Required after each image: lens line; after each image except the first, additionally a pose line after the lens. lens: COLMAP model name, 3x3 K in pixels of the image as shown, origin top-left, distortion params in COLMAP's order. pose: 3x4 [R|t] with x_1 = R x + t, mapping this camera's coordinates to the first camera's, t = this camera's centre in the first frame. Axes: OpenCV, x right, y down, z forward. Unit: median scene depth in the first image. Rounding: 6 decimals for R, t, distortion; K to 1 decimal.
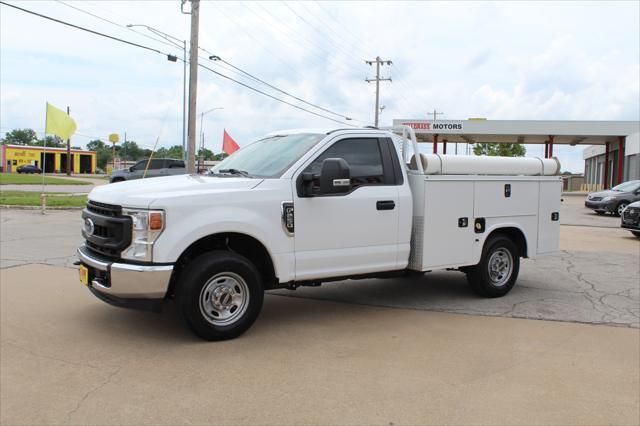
lens RADIAL K [[598.8, 0, 320.0], [0, 598.8, 213.0], [0, 0, 1]] dist [-0.117788, 0.020348]
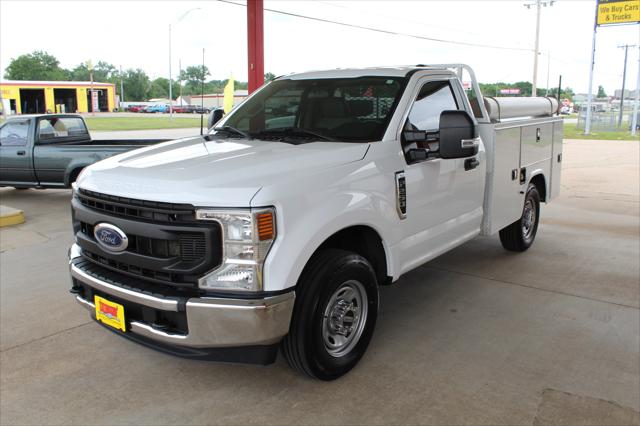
lens RADIAL K [[546.2, 0, 320.0], [0, 546.2, 213.0], [0, 0, 1]] dist [-0.117041, 0.000602]
pose [[0.949932, -0.096651, 0.297131, -0.313208], [0.058062, 0.988995, 0.136076, -0.059437], [-0.307014, -0.112011, 0.945091, 0.360429]]
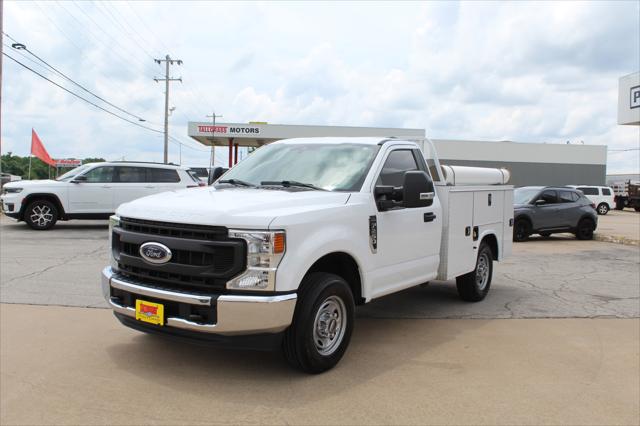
lens RADIAL K [[613.5, 0, 320.0], [0, 613.5, 213.0], [0, 0, 1]] dist [-0.100264, 0.019462]
pose [[0.926247, -0.020987, 0.376332, -0.447025], [0.023783, 0.999713, -0.002783, -0.021430], [-0.376166, 0.011528, 0.926481, 0.120590]]
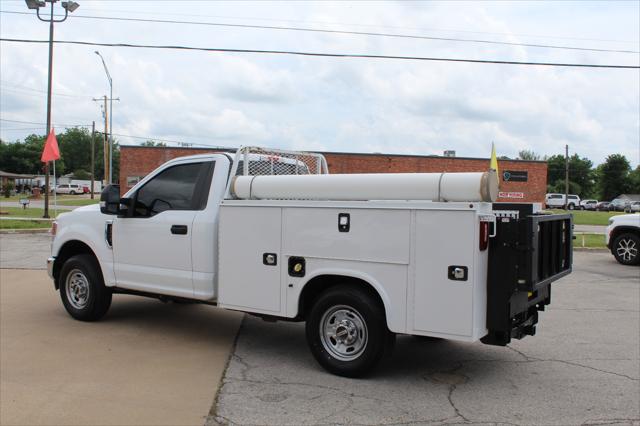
lens RADIAL K [[613.5, 0, 320.0], [0, 613.5, 213.0], [0, 0, 1]] dist [-0.100264, 0.019462]
pose [[0.387100, 0.008074, -0.922003, 1.141213], [-0.079304, 0.996548, -0.024569, -0.034568], [0.918621, 0.082629, 0.386404, 0.825412]]
